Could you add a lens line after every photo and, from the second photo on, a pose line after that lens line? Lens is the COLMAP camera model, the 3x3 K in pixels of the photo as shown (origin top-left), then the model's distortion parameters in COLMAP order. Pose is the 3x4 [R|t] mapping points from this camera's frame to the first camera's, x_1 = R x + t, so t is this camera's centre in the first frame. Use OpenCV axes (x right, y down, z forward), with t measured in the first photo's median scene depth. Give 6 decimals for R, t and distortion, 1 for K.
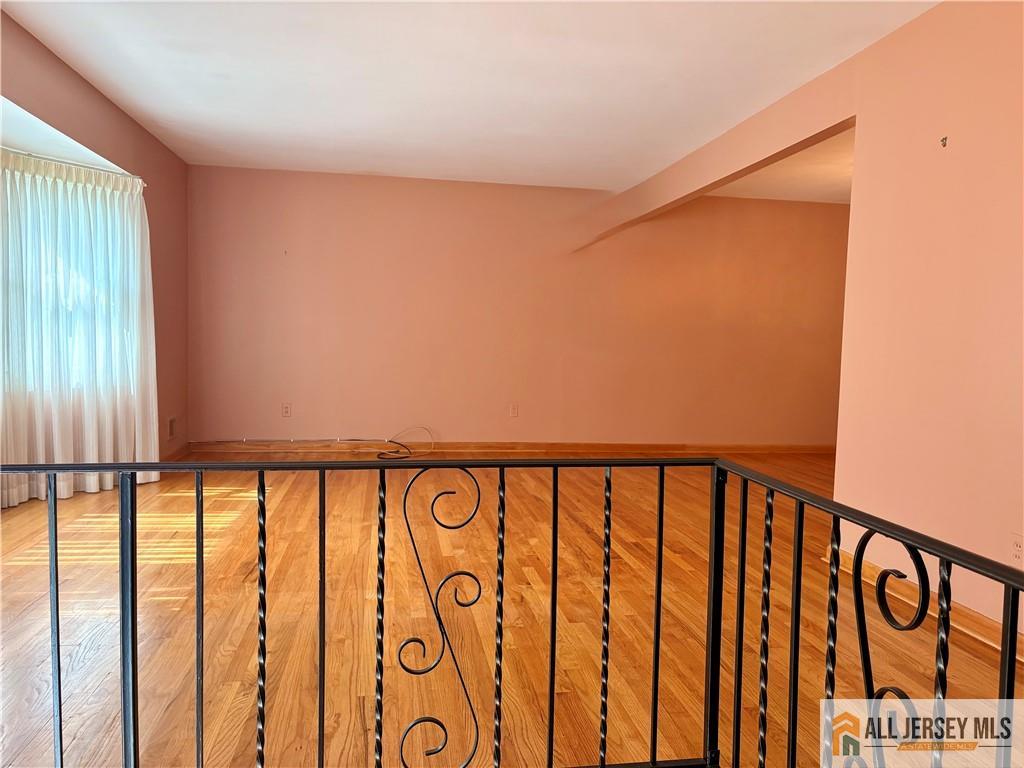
lens RADIAL K [[779.4, 0, 516.0], [0, 779.4, 380.3], [0, 0, 1]] dist [0.034759, -0.010528]
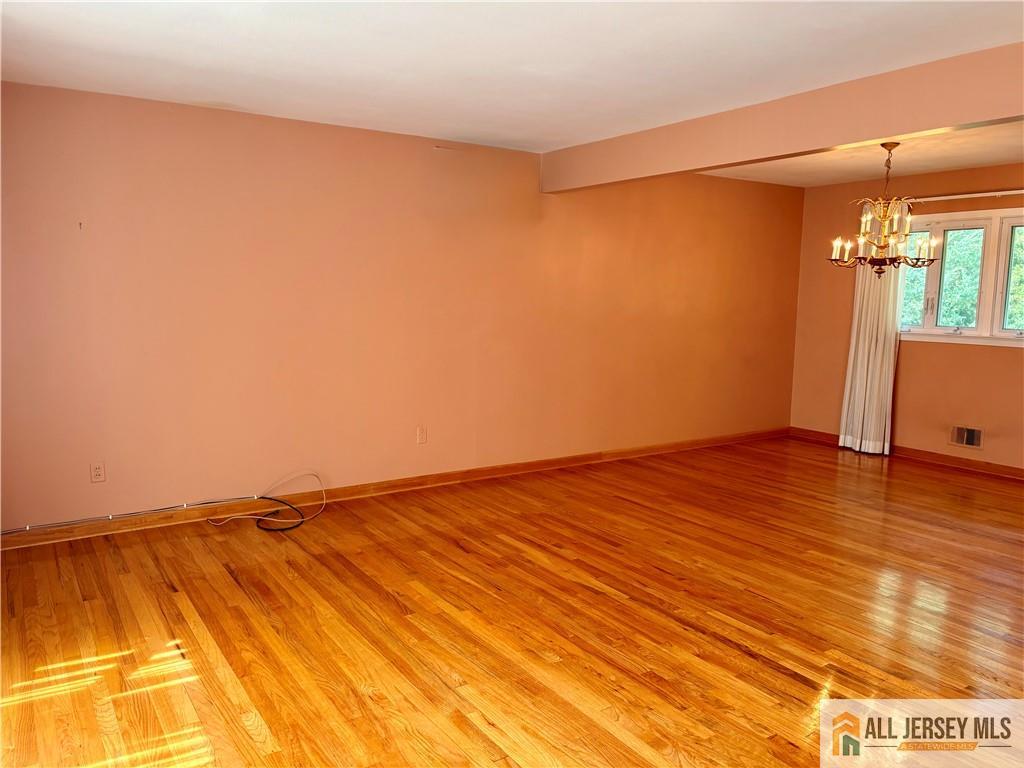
lens RADIAL K [[779.4, 0, 516.0], [0, 779.4, 380.3], [0, 0, 1]] dist [0.034759, -0.010528]
pose [[0.908421, -0.065234, 0.412936, -0.242732], [0.033485, 0.995931, 0.083670, -0.080330], [-0.416713, -0.062180, 0.906909, 0.271886]]
